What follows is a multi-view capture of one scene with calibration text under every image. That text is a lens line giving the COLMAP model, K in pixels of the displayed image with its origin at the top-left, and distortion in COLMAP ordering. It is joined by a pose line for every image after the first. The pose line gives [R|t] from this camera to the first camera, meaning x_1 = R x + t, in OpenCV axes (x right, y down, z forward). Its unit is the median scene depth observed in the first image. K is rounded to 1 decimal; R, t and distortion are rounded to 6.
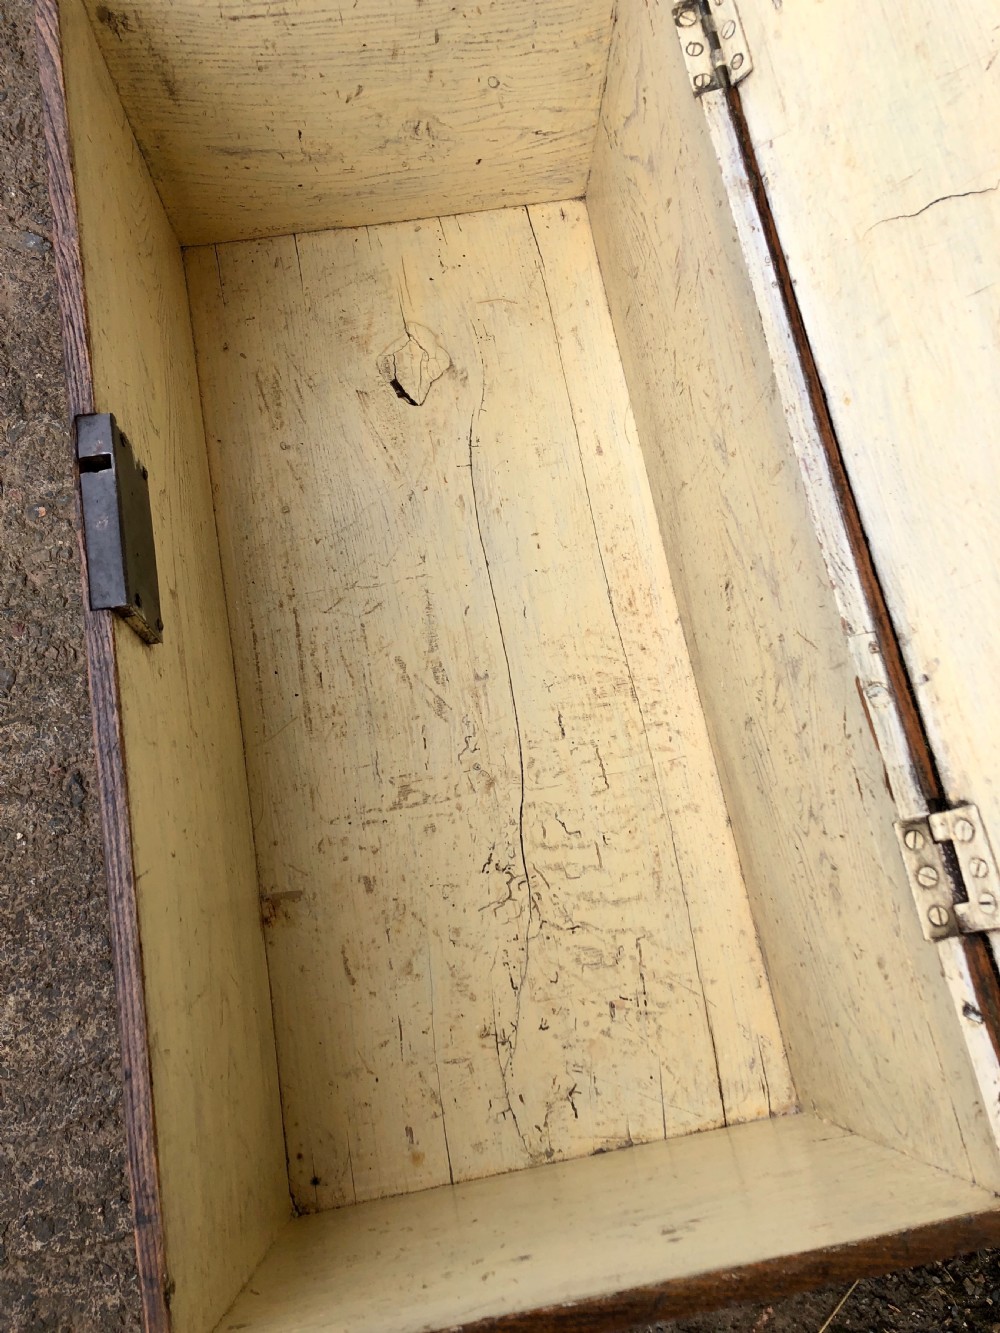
lens RADIAL K [[1078.4, 0, 500.0], [0, 1078.4, 666.5], [0, 0, 1]] dist [0.009106, 0.007488]
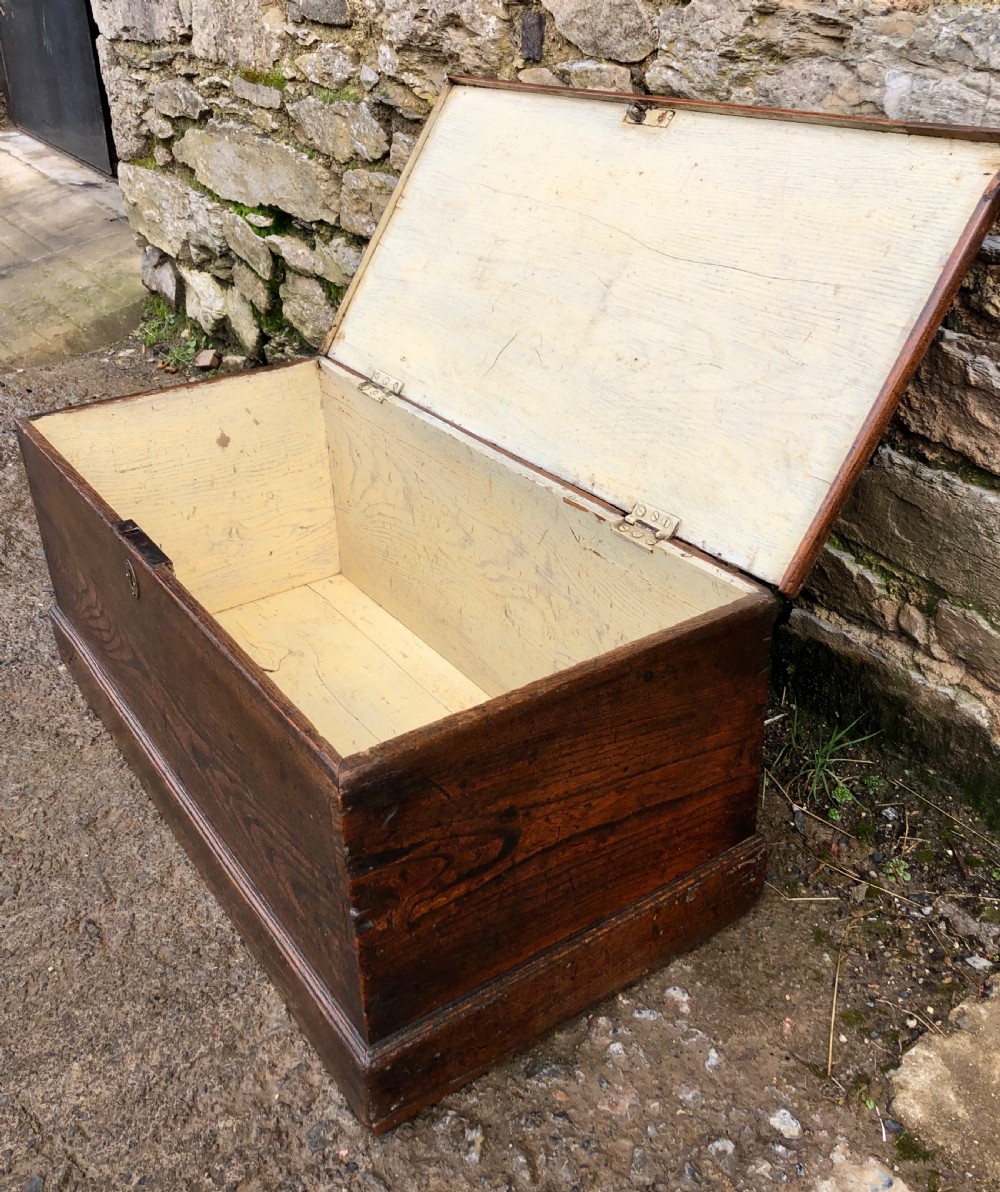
lens RADIAL K [[1169.6, 0, 514.6], [0, 1169.6, 567.2], [0, 0, 1]] dist [0.012492, 0.005699]
pose [[0.909567, -0.247517, 0.333800, -0.321533], [0.412234, 0.638803, -0.649611, 0.959620], [-0.052442, 0.728468, 0.683069, -0.219848]]
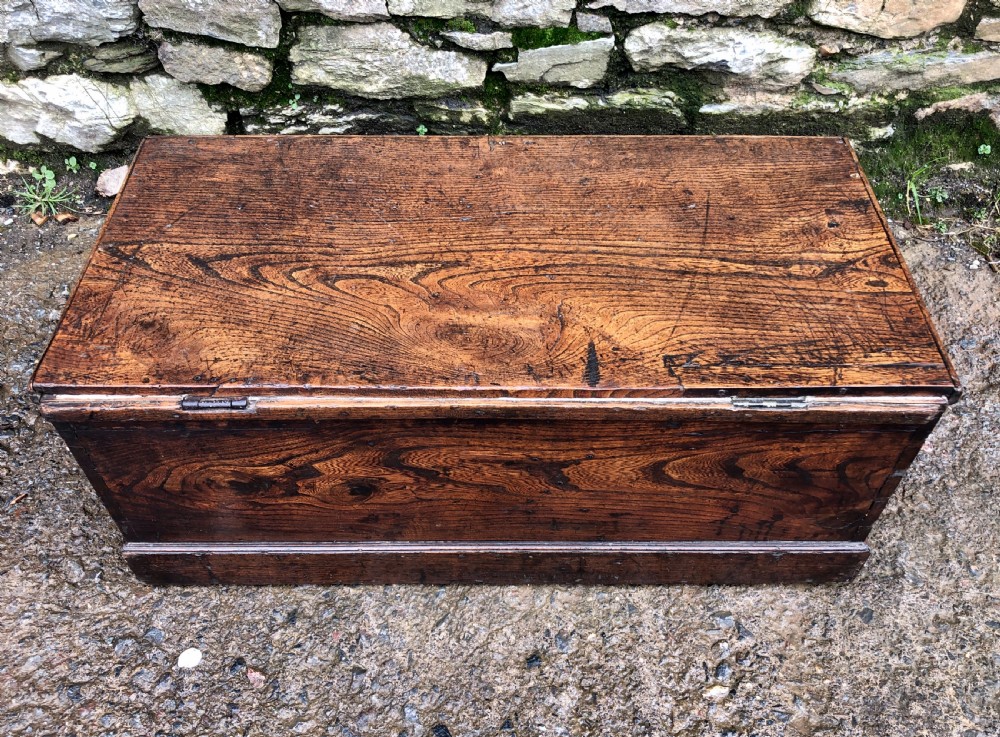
lens RADIAL K [[855.8, 0, 500.0], [0, 855.8, 368.5], [0, 0, 1]] dist [0.010181, 0.001201]
pose [[0.181451, -0.765186, 0.617710, -1.158882], [0.948193, 0.302703, 0.096442, -1.050473], [-0.260779, 0.568209, 0.780470, 0.156131]]
